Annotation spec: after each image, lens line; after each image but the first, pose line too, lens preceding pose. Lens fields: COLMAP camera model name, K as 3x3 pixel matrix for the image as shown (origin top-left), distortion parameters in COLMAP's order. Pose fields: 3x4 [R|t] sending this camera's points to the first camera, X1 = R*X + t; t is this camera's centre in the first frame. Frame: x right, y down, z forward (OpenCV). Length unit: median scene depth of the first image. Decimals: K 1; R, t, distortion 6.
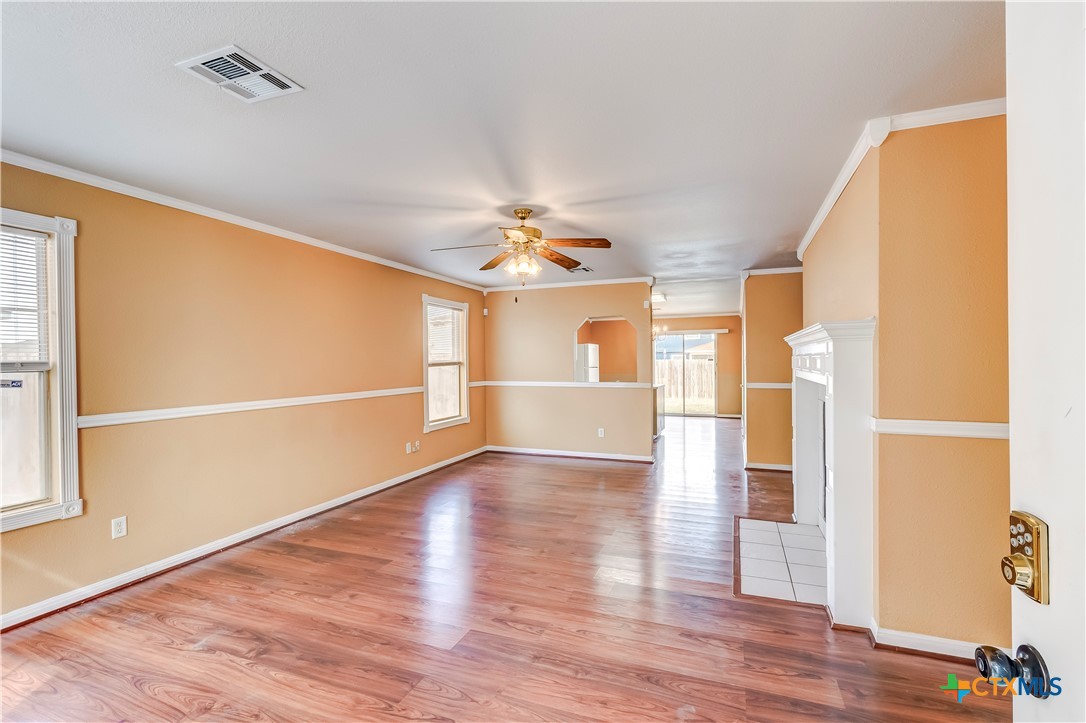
lens RADIAL K [[492.9, 0, 544.3], [0, 492.9, 361.7], [0, 0, 1]] dist [0.005331, -0.000605]
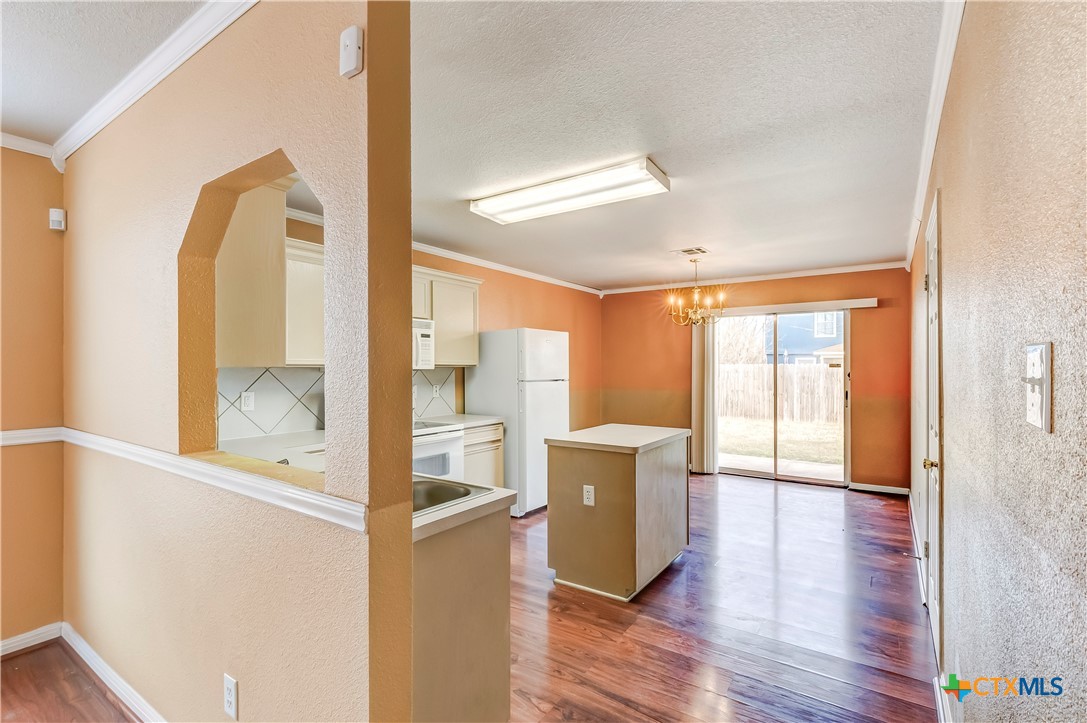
lens RADIAL K [[493.4, 0, 564.5], [0, 493.4, 364.4], [0, 0, 1]] dist [0.005331, -0.000605]
pose [[0.978101, 0.003756, -0.208098, 0.302059], [-0.004192, 0.999990, -0.001655, -0.004597], [0.208089, 0.002492, 0.978107, 0.799212]]
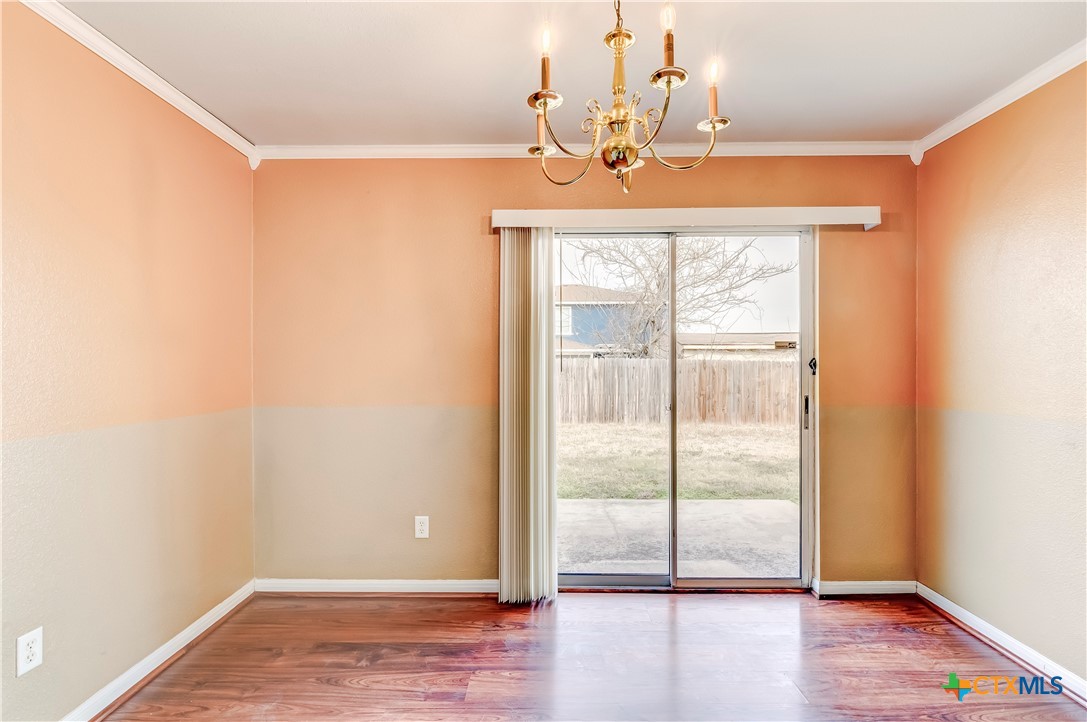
lens RADIAL K [[493.4, 0, 537.9], [0, 493.4, 360.6], [0, 0, 1]] dist [0.005331, -0.000605]
pose [[0.942699, 0.003429, 0.333628, 0.245168], [-0.001857, 0.999986, -0.005030, 0.007809], [-0.333641, 0.004122, 0.942691, 1.358385]]
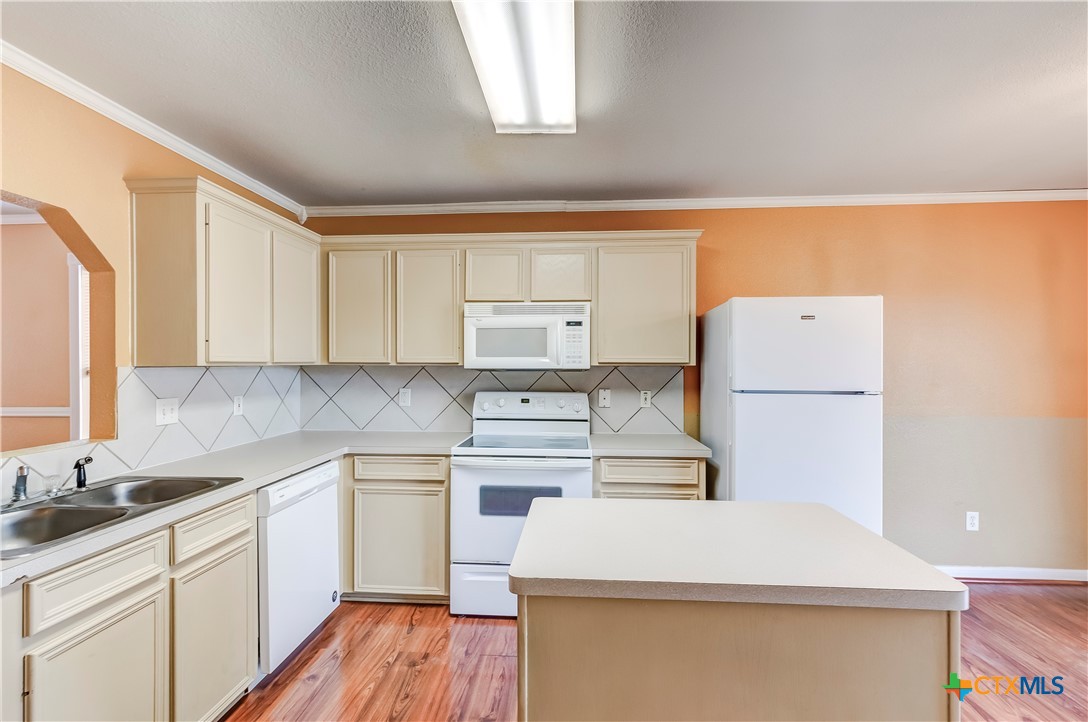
lens RADIAL K [[493.8, 0, 544.5], [0, 493.8, 362.2], [0, 0, 1]] dist [0.005331, -0.000605]
pose [[0.290909, 0.002222, -0.956748, 0.416430], [-0.001711, 0.999997, 0.001802, -0.005438], [0.956749, 0.001113, 0.290912, 1.150464]]
